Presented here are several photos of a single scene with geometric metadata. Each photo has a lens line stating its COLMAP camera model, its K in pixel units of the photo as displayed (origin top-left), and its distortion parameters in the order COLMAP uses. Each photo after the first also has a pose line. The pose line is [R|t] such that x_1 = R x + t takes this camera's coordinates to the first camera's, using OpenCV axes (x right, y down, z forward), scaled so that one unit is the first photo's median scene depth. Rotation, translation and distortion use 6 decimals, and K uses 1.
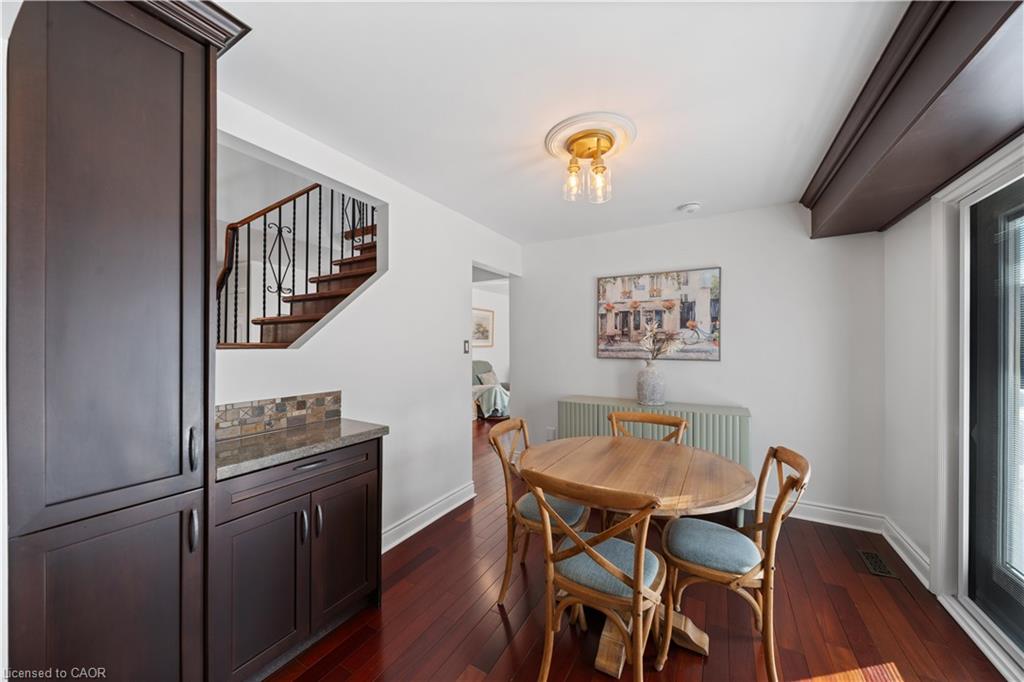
lens RADIAL K [[358.6, 0, 507.0], [0, 358.6, 341.7], [0, 0, 1]] dist [0.002238, 0.000138]
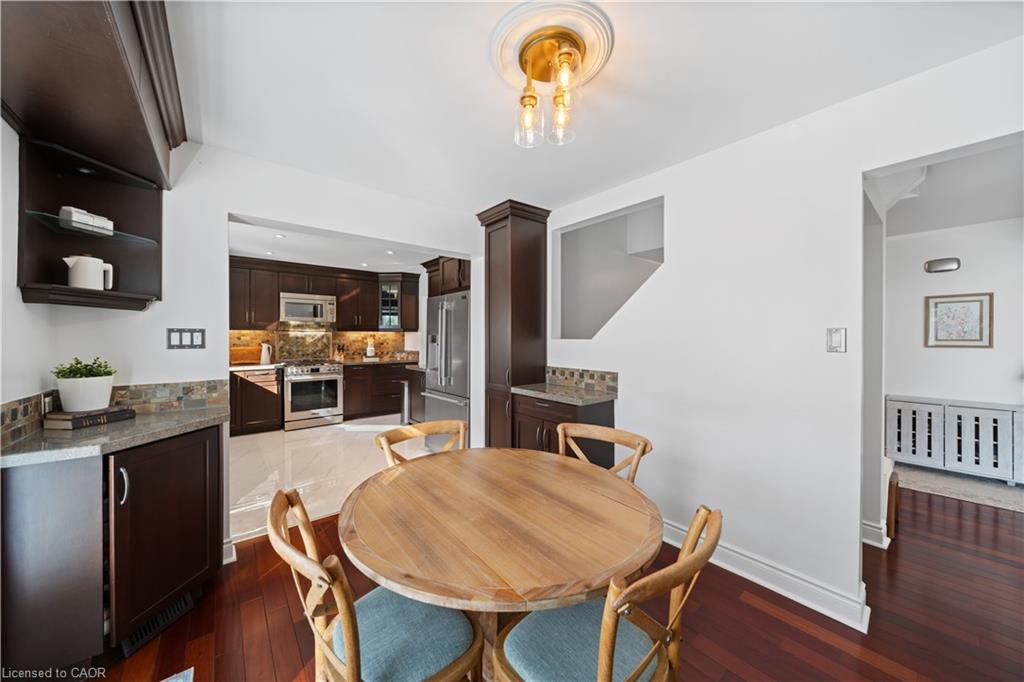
lens RADIAL K [[339.1, 0, 506.8], [0, 339.1, 340.0], [0, 0, 1]] dist [0.000216, 0.000002]
pose [[-0.327790, 0.006248, -0.944730, 0.954661], [0.007609, 0.999963, 0.003973, 0.014521], [0.944720, -0.005886, -0.327825, 1.202745]]
